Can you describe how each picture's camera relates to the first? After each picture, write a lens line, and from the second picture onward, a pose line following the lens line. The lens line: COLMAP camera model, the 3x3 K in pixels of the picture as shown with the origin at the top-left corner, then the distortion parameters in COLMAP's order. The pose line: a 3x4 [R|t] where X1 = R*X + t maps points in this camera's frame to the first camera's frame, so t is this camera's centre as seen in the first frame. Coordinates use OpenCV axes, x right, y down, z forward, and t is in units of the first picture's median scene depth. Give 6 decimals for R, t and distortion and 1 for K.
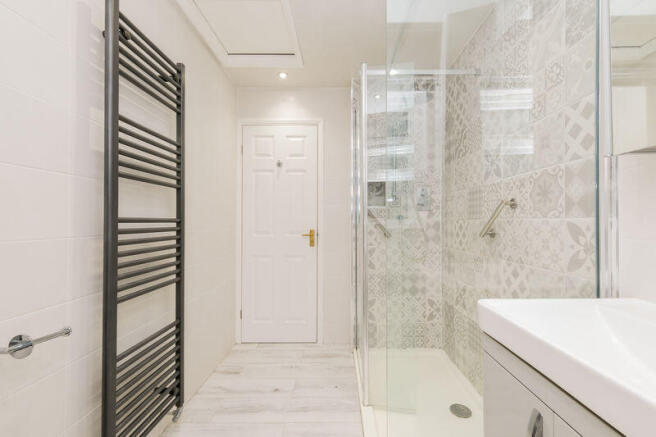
lens RADIAL K [[286.8, 0, 329.1], [0, 286.8, 220.0], [0, 0, 1]] dist [0.011873, -0.001458]
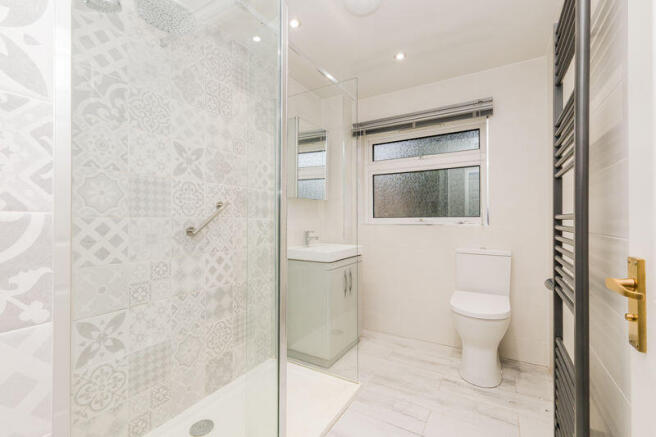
lens RADIAL K [[286.8, 0, 328.2], [0, 286.8, 218.9], [0, 0, 1]] dist [0.011873, -0.001458]
pose [[-0.871346, 0.003695, 0.490655, -0.403811], [-0.003241, 0.999906, -0.013285, 0.016805], [-0.490658, -0.013166, -0.871253, 1.885536]]
